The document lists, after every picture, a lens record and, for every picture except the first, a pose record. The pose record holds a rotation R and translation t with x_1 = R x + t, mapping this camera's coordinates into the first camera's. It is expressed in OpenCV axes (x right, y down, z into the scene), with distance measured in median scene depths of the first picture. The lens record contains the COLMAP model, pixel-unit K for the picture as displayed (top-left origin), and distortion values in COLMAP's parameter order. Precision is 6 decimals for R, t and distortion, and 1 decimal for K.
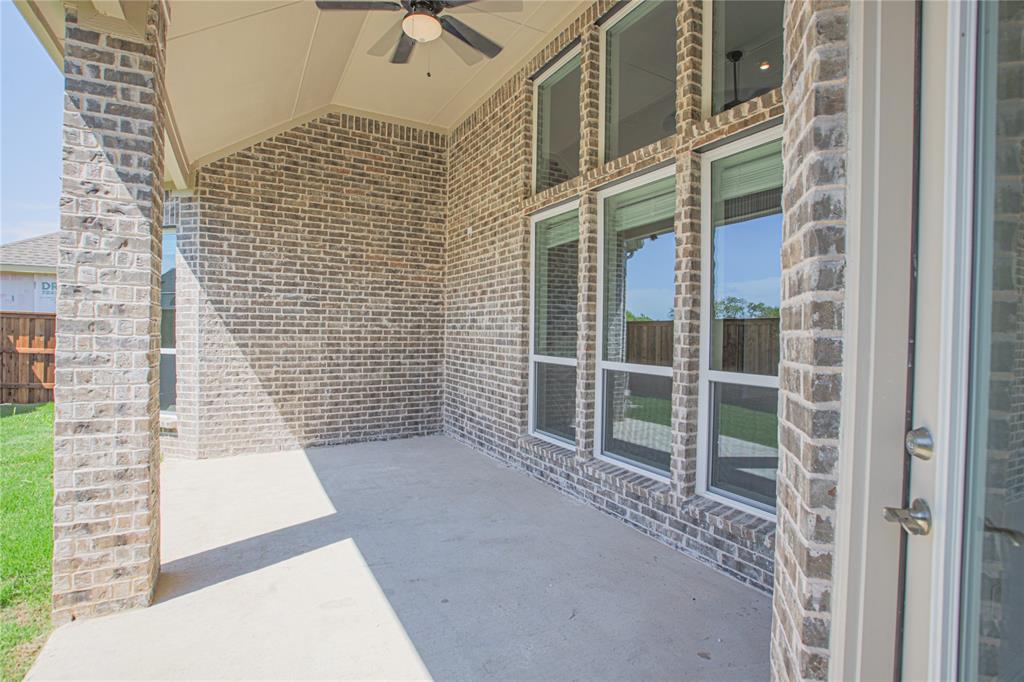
lens RADIAL K [[496.4, 0, 511.0], [0, 496.4, 336.4], [0, 0, 1]] dist [-0.046925, 0.015623]
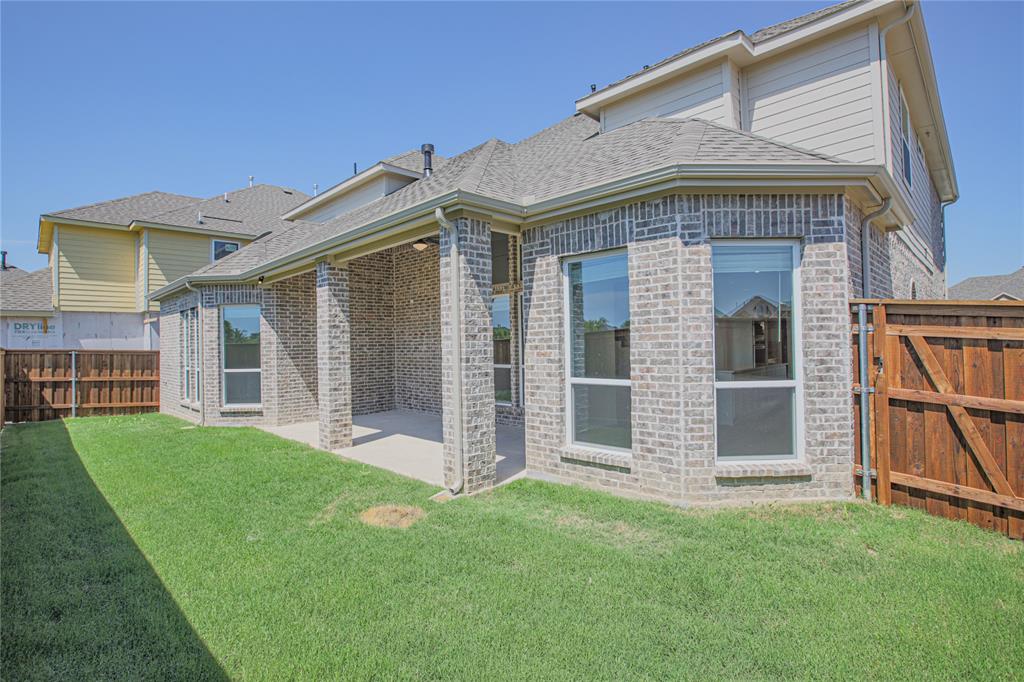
lens RADIAL K [[496.4, 0, 512.4], [0, 496.4, 339.5], [0, 0, 1]] dist [-0.046925, 0.015623]
pose [[0.958496, -0.029486, 0.283576, -0.282718], [0.035266, 0.999261, -0.015300, -0.022752], [-0.282915, 0.024665, 0.958828, -1.050469]]
